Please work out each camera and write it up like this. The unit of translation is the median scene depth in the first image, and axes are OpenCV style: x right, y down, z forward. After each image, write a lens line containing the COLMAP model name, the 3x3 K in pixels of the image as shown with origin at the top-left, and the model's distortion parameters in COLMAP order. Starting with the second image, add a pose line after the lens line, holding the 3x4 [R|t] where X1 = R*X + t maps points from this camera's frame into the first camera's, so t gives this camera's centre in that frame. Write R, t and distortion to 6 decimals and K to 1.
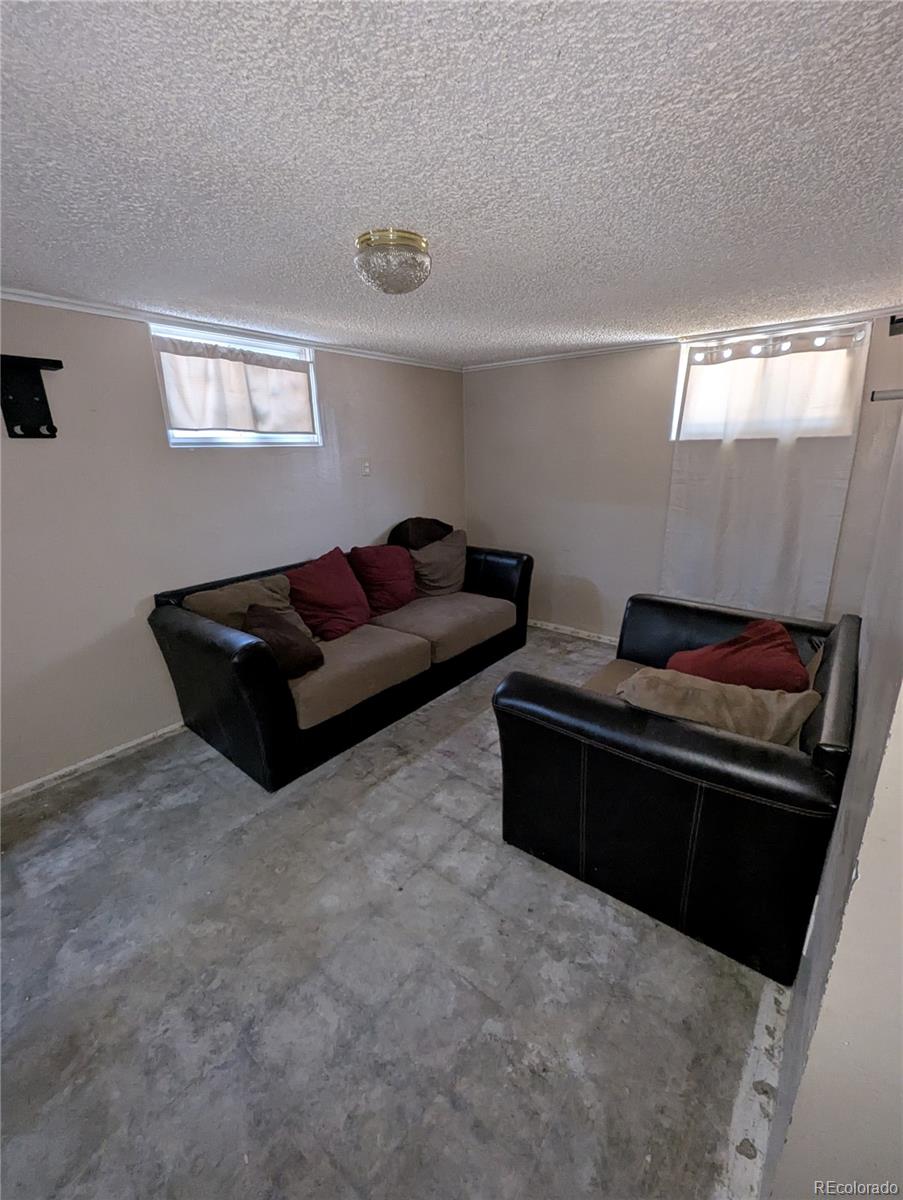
lens RADIAL K [[500.4, 0, 453.1], [0, 500.4, 593.7], [0, 0, 1]] dist [-0.000387, -0.000158]
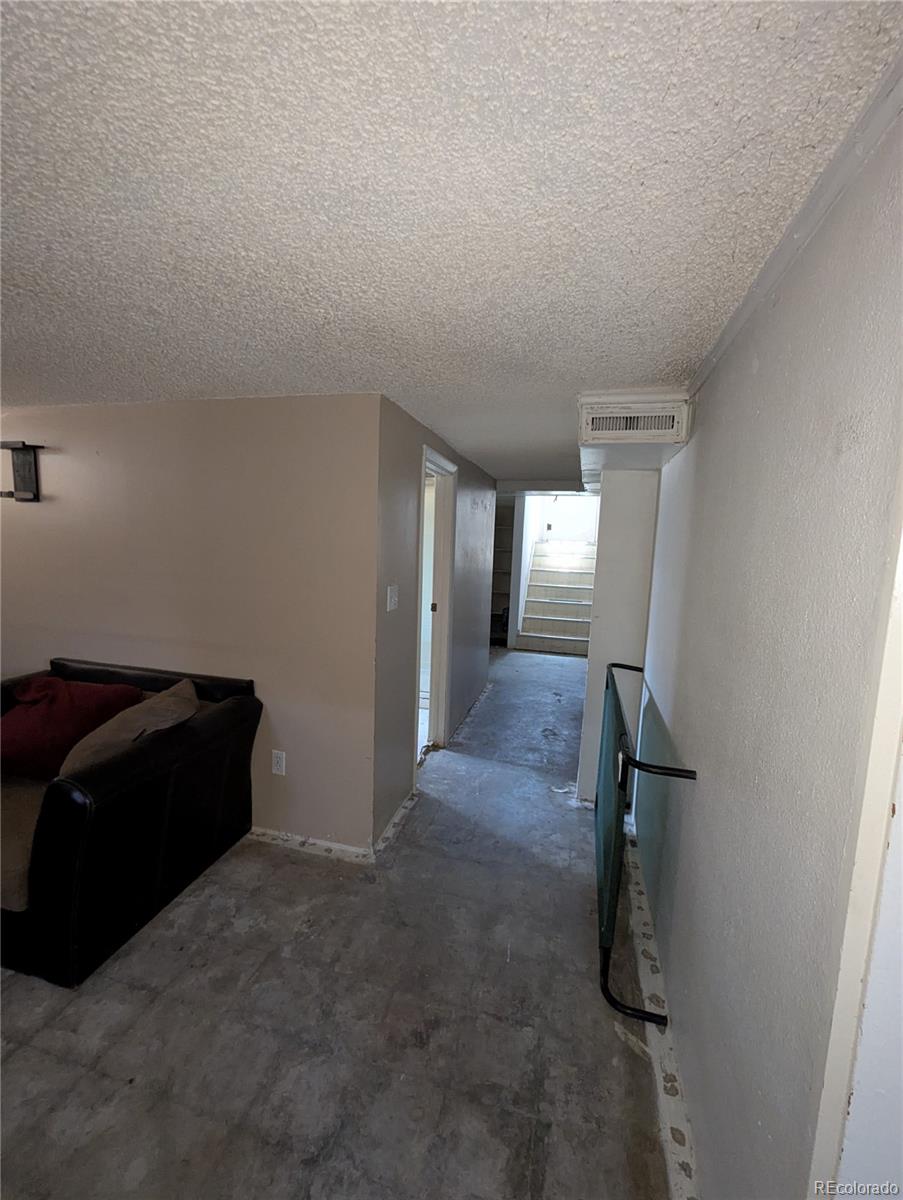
lens RADIAL K [[500.4, 0, 449.3], [0, 500.4, 599.4], [0, 0, 1]] dist [-0.000387, -0.000158]
pose [[-0.401377, -0.107095, 0.909630, -1.136437], [0.235717, 0.947610, 0.215577, -0.208268], [-0.885062, 0.300943, -0.355105, 0.745854]]
